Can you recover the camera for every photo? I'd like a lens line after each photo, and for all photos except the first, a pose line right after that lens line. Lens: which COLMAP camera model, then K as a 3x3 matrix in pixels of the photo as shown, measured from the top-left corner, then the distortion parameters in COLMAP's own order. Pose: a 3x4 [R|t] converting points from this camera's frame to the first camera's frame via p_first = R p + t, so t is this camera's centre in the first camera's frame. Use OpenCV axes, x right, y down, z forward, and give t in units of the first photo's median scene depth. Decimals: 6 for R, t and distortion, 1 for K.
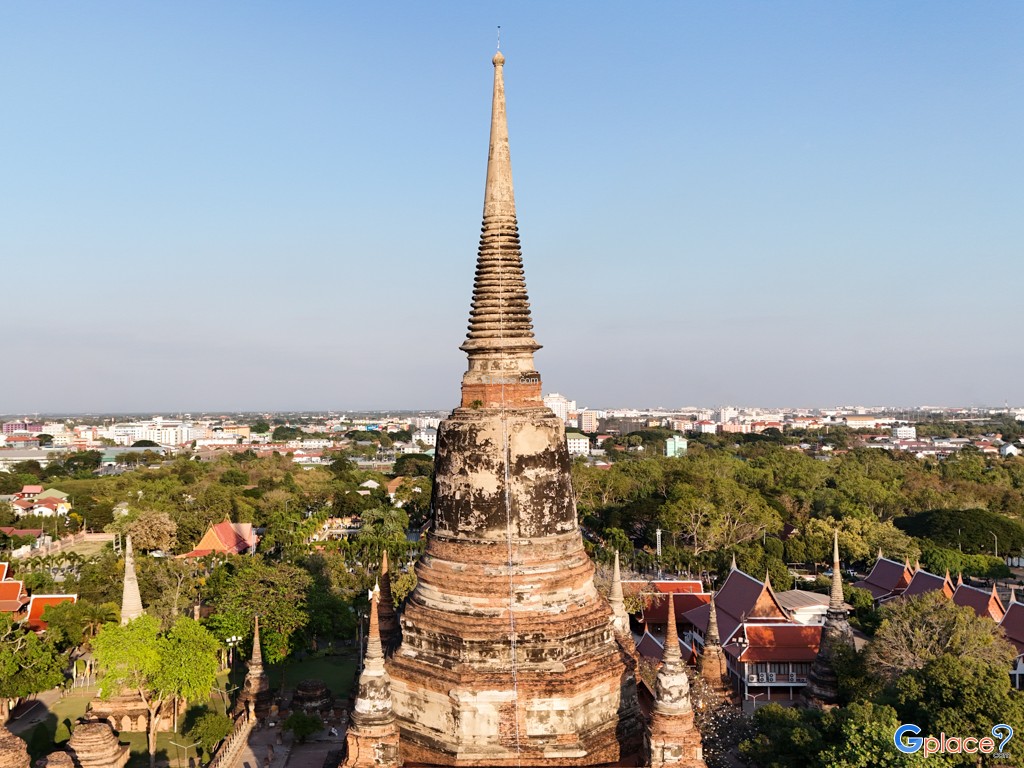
lens RADIAL K [[996.4, 0, 437.0], [0, 996.4, 384.6], [0, 0, 1]] dist [0.127233, -0.204907]
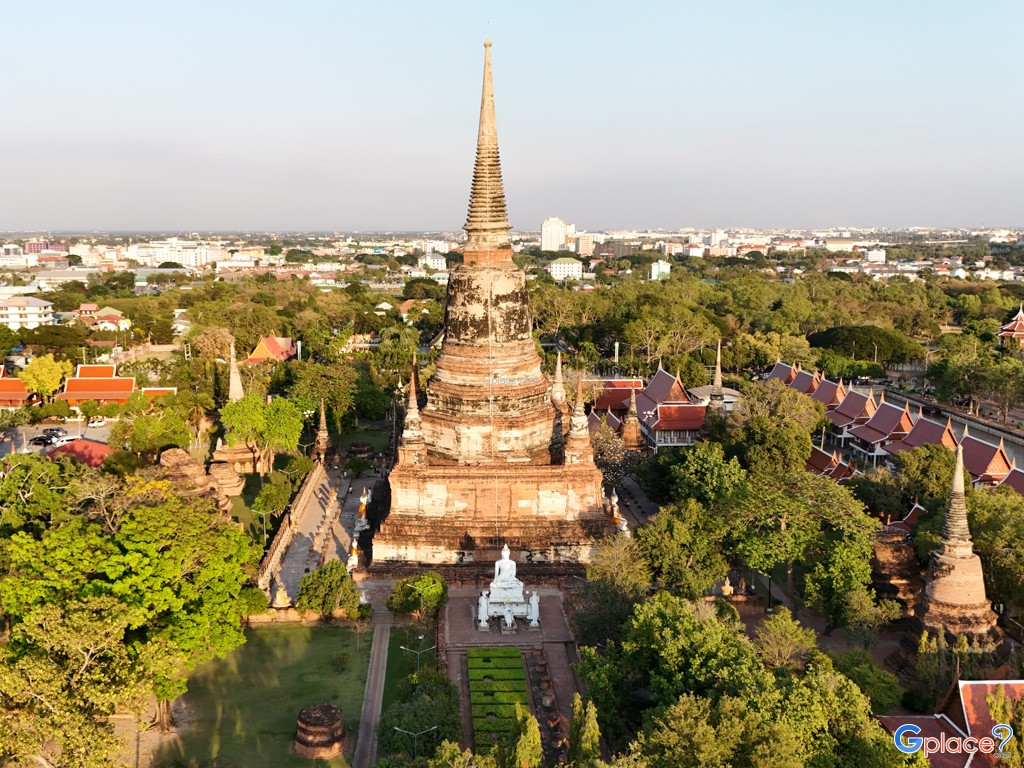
lens RADIAL K [[996.4, 0, 437.0], [0, 996.4, 384.6], [0, 0, 1]] dist [0.127233, -0.204907]
pose [[0.999993, 0.002828, -0.002597, -0.004204], [-0.002315, 0.983709, 0.179753, -0.024437], [0.003063, -0.179745, 0.983708, -0.203786]]
